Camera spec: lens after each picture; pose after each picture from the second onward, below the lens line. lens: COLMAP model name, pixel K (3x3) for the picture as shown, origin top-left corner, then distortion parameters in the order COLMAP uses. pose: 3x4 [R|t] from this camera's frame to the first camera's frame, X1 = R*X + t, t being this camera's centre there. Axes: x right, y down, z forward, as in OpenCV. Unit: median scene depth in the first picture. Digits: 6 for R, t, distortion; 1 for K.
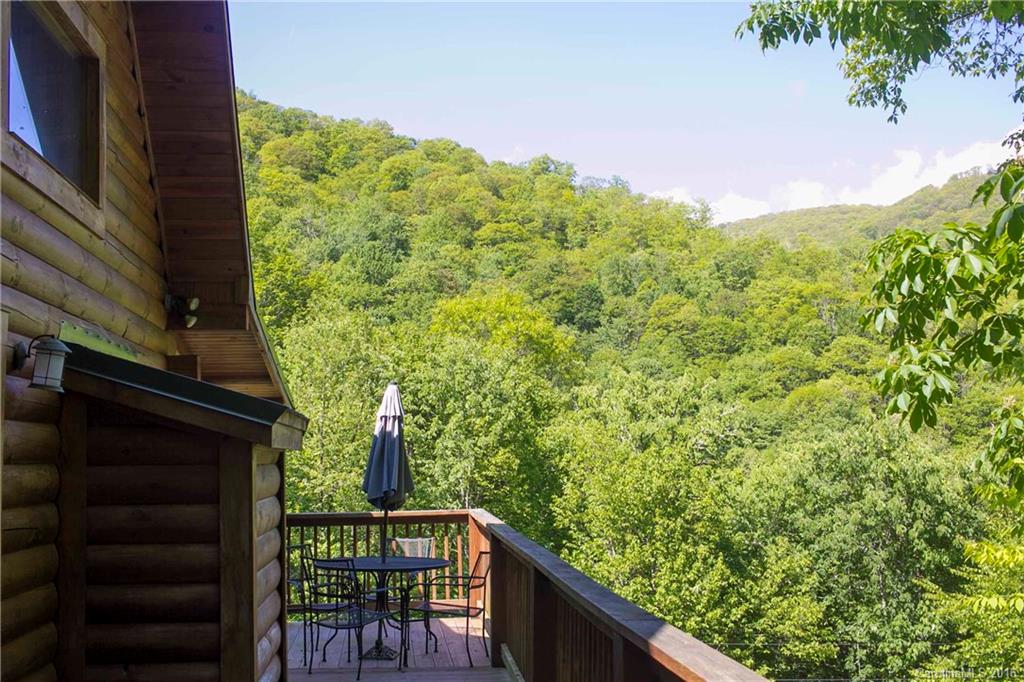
lens RADIAL K [[1077.0, 0, 512.0], [0, 1077.0, 341.0], [0, 0, 1]] dist [-0.088131, 0.038013]
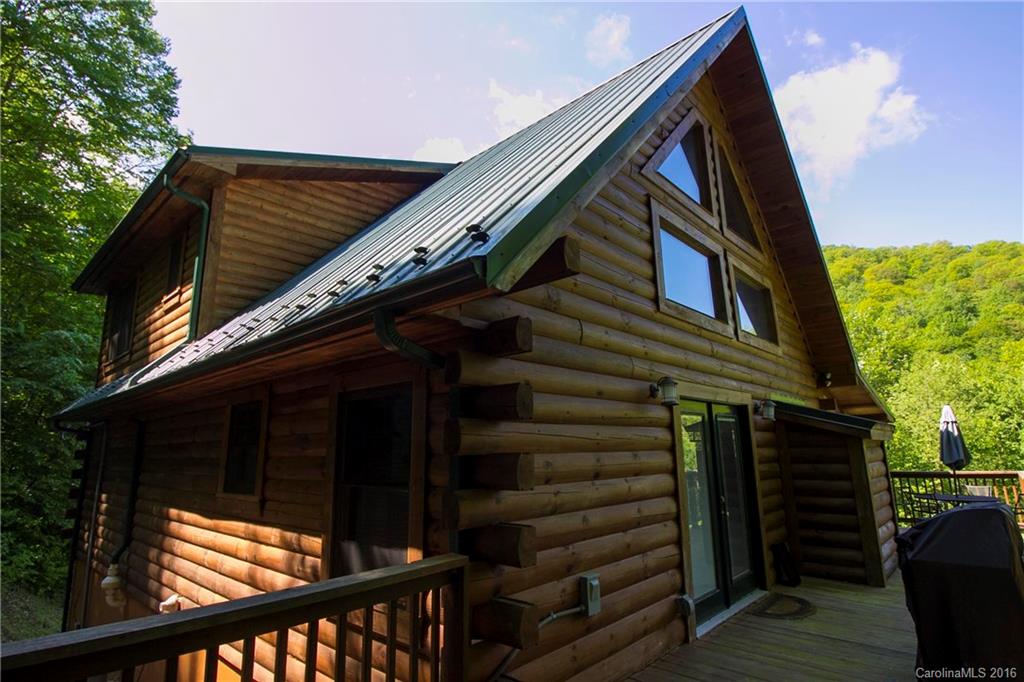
lens RADIAL K [[520.4, 0, 512.0], [0, 520.4, 341.0], [0, 0, 1]] dist [-0.016595, -0.000293]
pose [[0.649175, -0.149701, -0.745762, 0.103003], [0.085765, 0.988595, -0.123790, -0.030482], [0.755788, 0.016401, 0.654611, -0.247345]]
